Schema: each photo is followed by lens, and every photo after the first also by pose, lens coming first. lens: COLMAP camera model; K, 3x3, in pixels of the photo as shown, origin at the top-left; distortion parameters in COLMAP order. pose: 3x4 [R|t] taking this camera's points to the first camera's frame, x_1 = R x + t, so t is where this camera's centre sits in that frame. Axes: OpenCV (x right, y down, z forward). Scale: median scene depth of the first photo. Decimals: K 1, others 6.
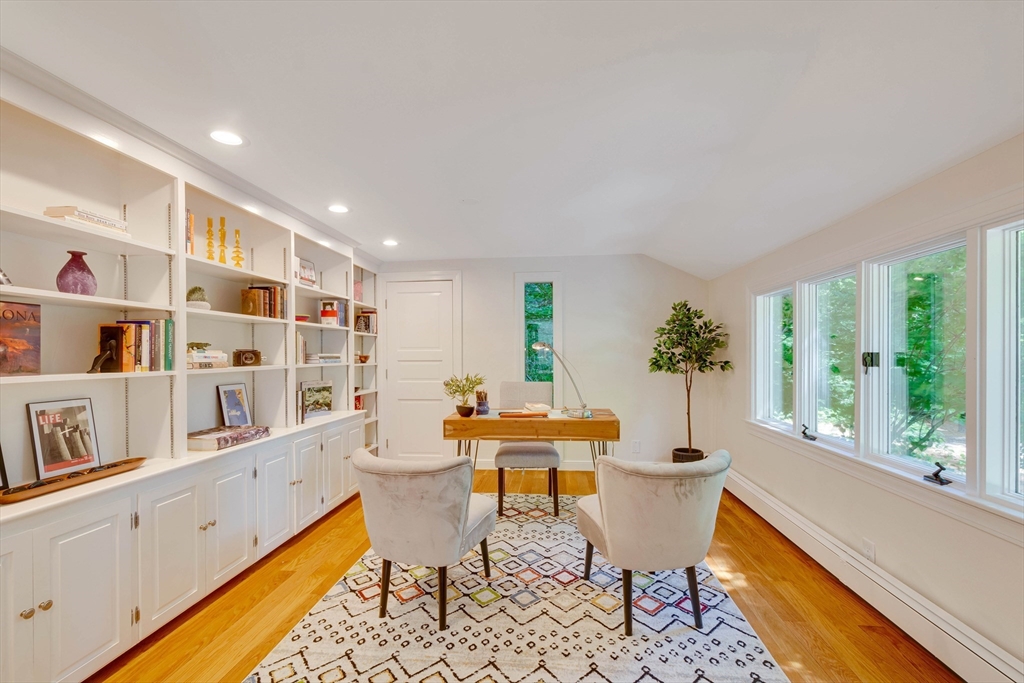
lens RADIAL K [[461.9, 0, 512.8], [0, 461.9, 348.6], [0, 0, 1]] dist [0.001986, -0.000597]
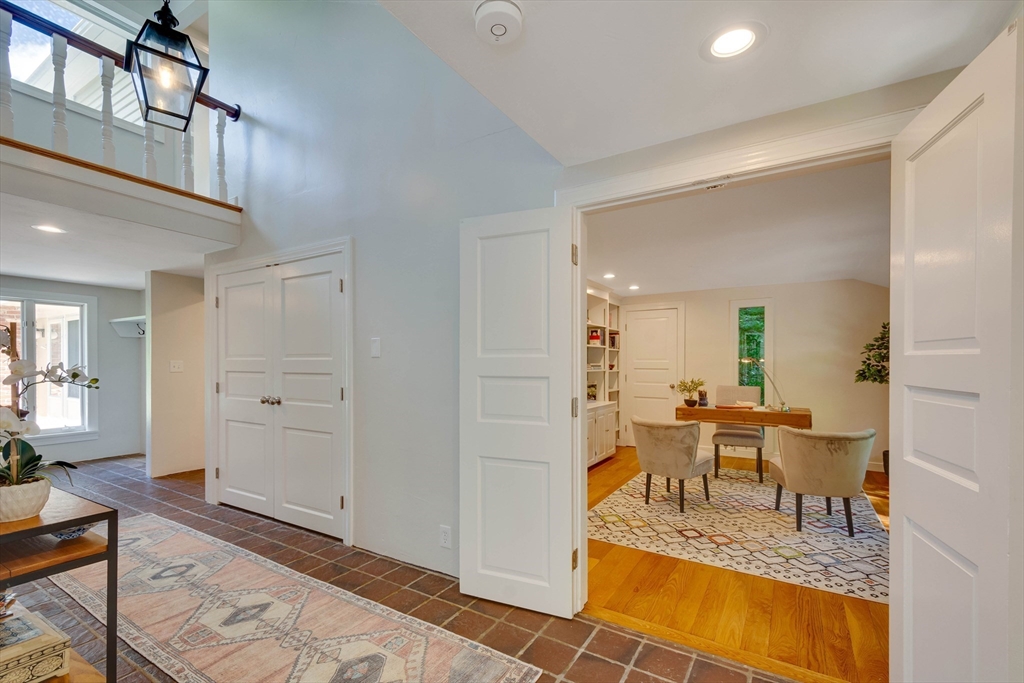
lens RADIAL K [[461.9, 0, 500.7], [0, 461.9, 356.7], [0, 0, 1]] dist [0.001986, -0.000597]
pose [[0.894052, 0.005435, -0.447930, 0.016165], [-0.004953, 0.999985, 0.002247, -0.015074], [0.447935, 0.000210, 0.894066, -0.604014]]
